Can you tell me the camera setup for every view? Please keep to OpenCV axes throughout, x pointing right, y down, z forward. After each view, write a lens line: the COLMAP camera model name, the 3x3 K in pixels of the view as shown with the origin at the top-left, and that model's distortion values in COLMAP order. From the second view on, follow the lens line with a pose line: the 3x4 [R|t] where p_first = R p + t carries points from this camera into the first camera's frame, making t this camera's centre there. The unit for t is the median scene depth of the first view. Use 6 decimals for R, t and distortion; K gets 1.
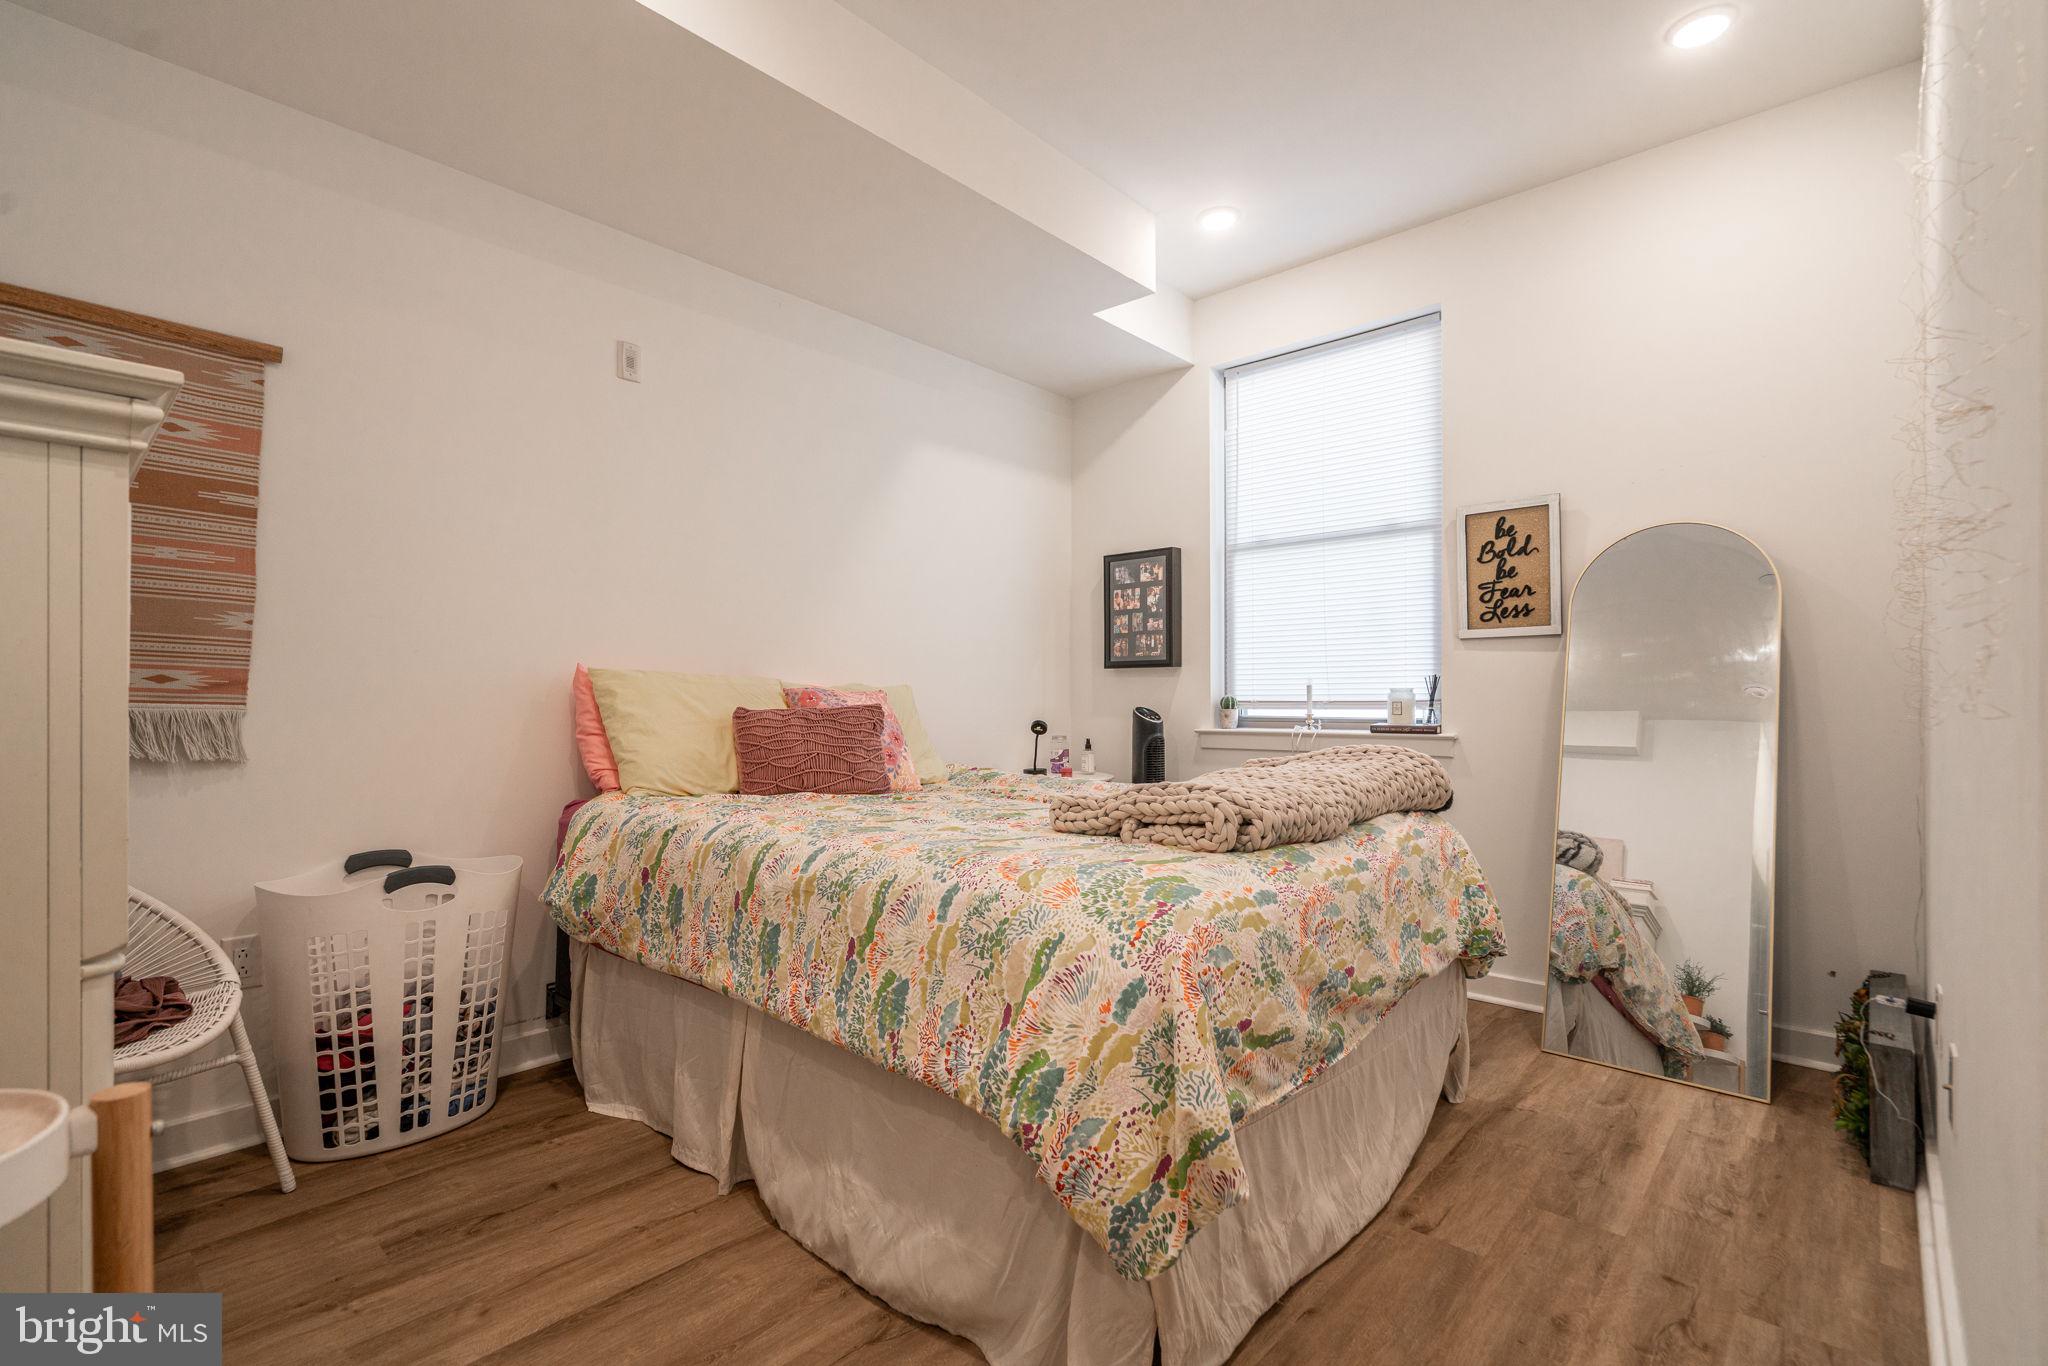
lens RADIAL K [[928.6, 0, 1010.2], [0, 928.6, 700.2], [0, 0, 1]] dist [-0.000457, 0.000351]
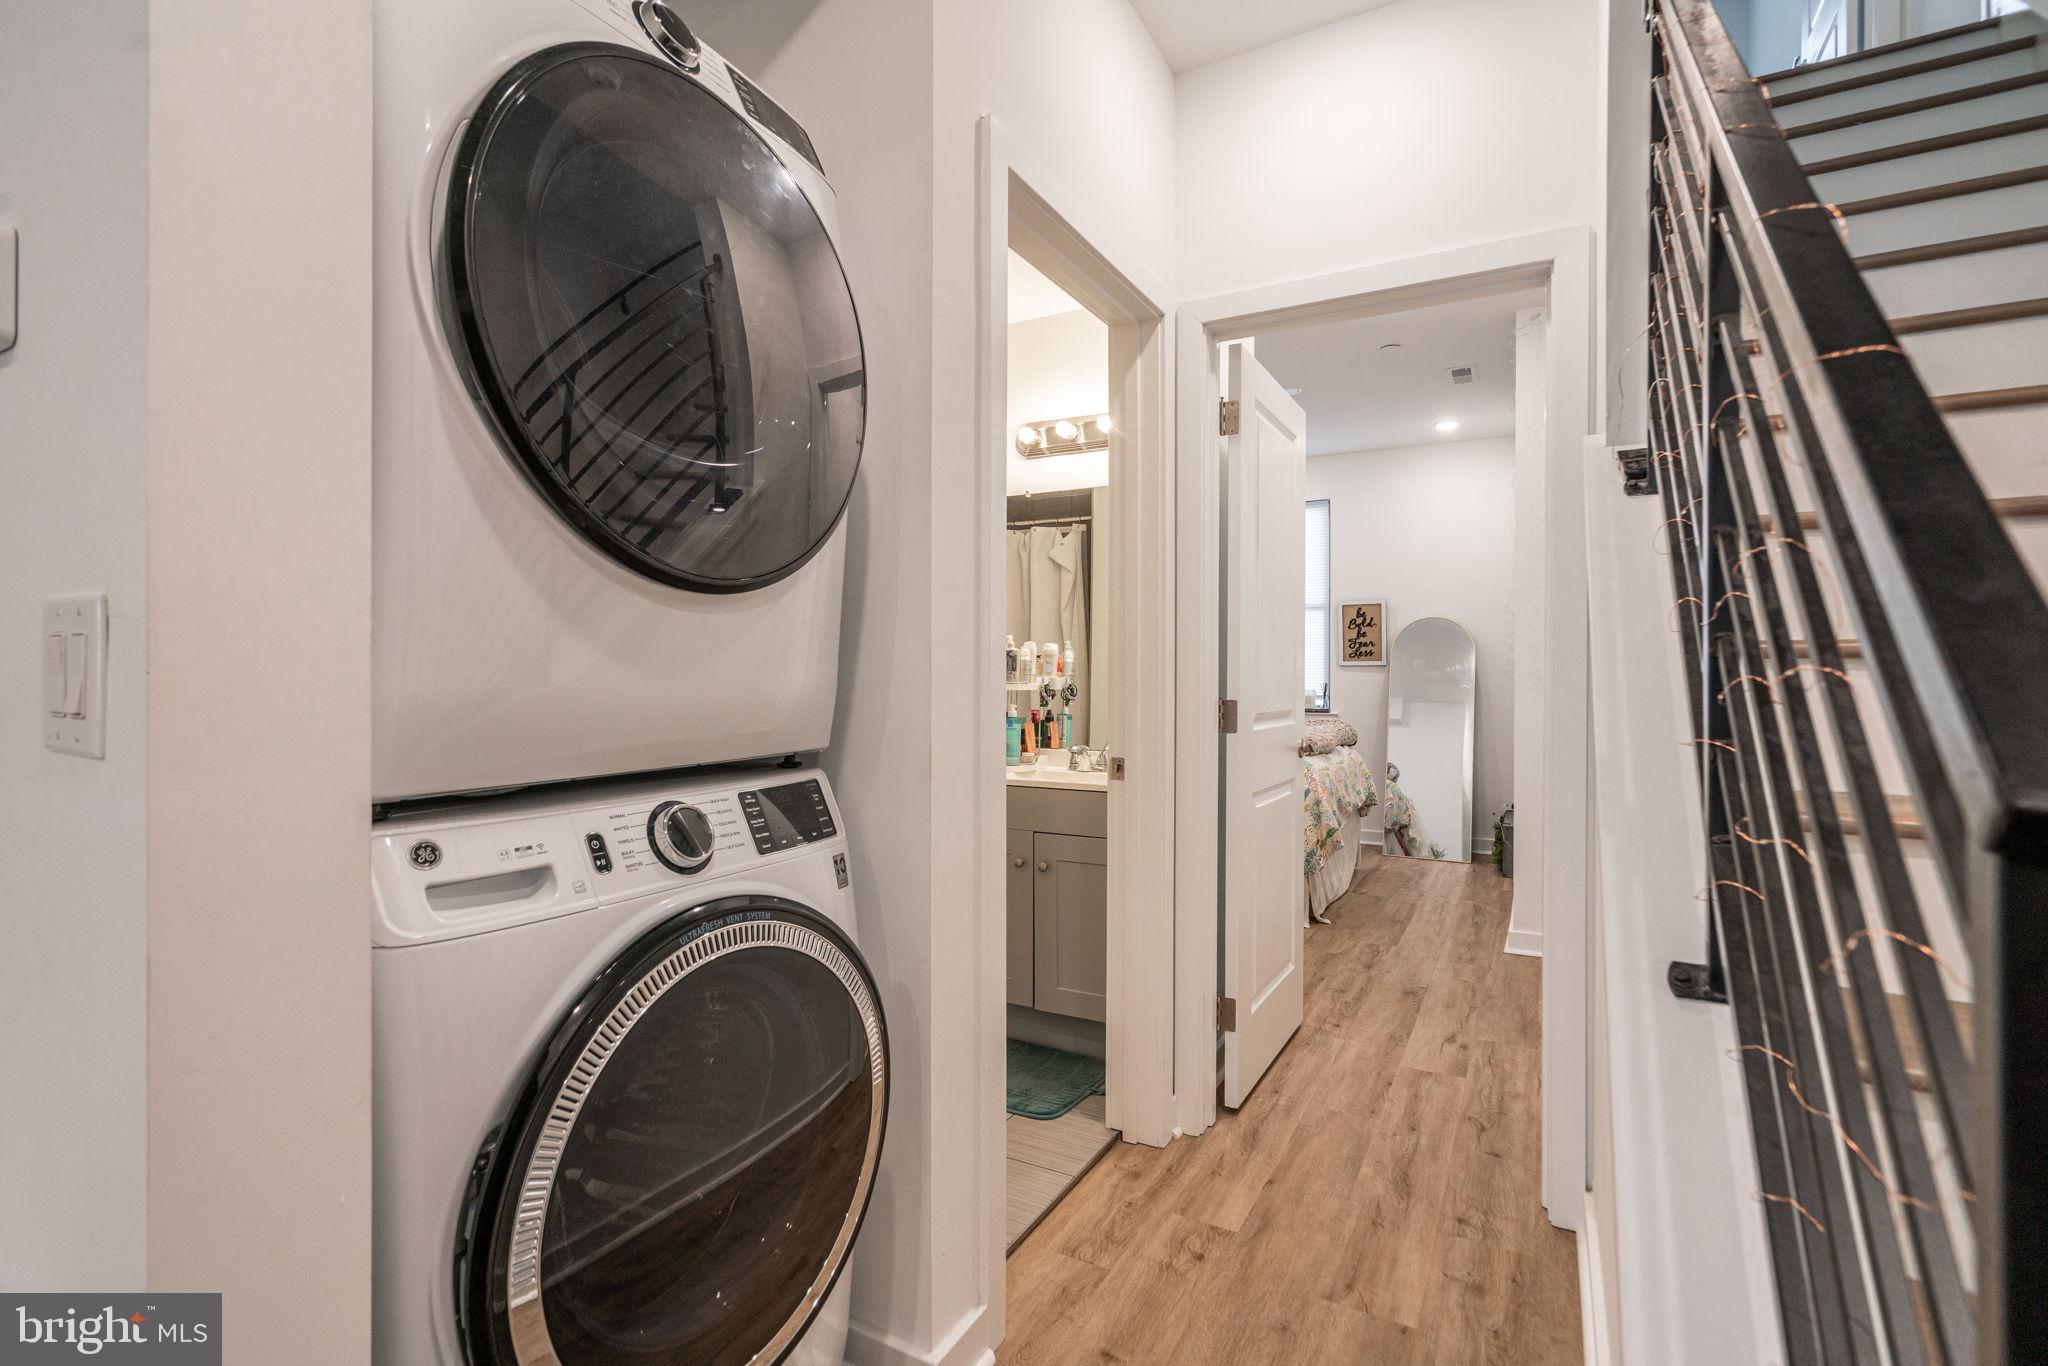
lens RADIAL K [[928.6, 0, 1035.3], [0, 928.6, 679.0], [0, 0, 1]] dist [-0.000457, 0.000351]
pose [[0.969042, 0.000507, 0.246897, -0.689905], [-0.000066, 0.999998, -0.001796, -0.034959], [-0.246898, 0.001724, 0.969040, -0.836487]]
